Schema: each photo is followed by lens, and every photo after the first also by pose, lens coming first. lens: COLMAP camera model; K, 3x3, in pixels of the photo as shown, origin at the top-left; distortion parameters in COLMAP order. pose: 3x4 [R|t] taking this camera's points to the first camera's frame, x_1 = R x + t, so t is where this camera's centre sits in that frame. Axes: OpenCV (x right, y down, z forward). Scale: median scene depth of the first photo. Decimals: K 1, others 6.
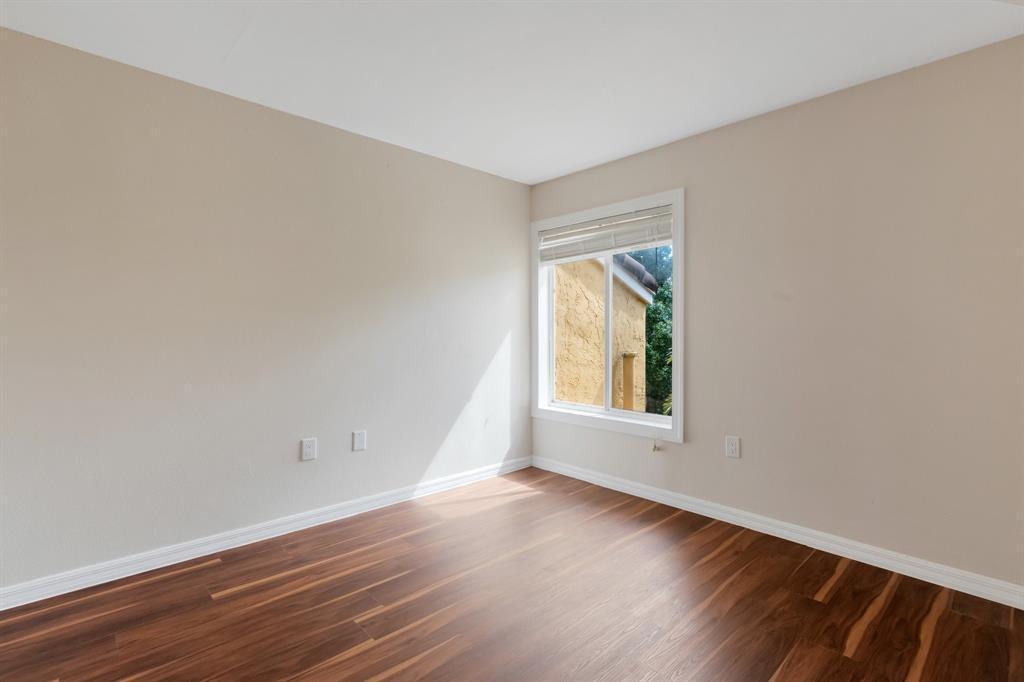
lens RADIAL K [[463.0, 0, 502.5], [0, 463.0, 333.9], [0, 0, 1]] dist [0.002882, 0.000210]
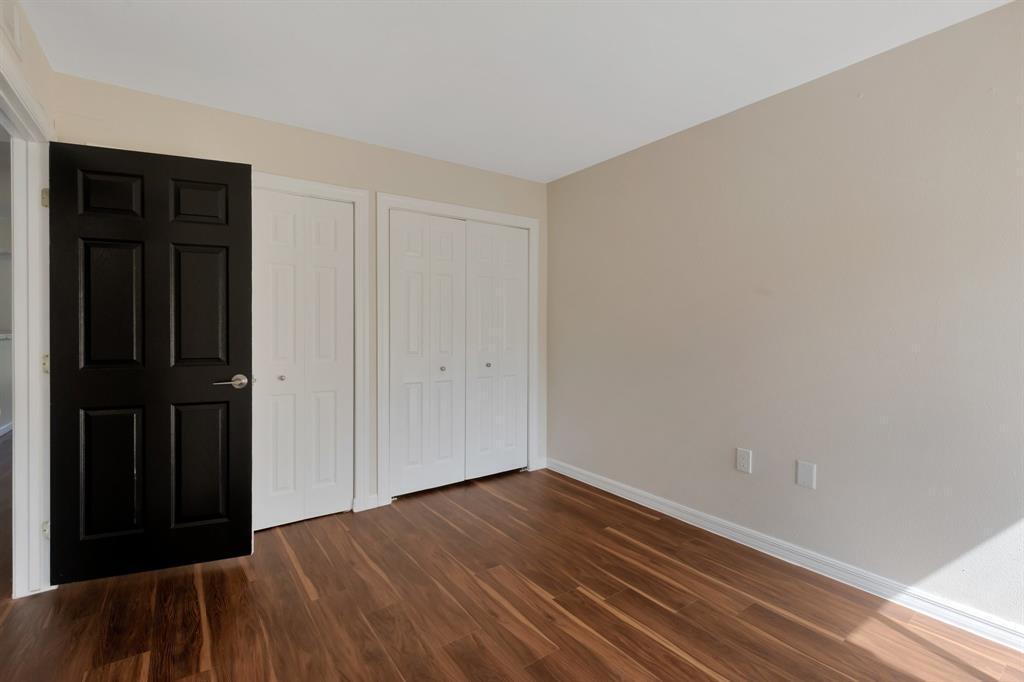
lens RADIAL K [[463.0, 0, 511.7], [0, 463.0, 335.5], [0, 0, 1]] dist [0.002882, 0.000210]
pose [[-0.101428, 0.012105, -0.994769, 0.654075], [-0.008038, 0.999883, 0.012987, -0.011338], [0.994810, 0.009313, -0.101319, 0.747791]]
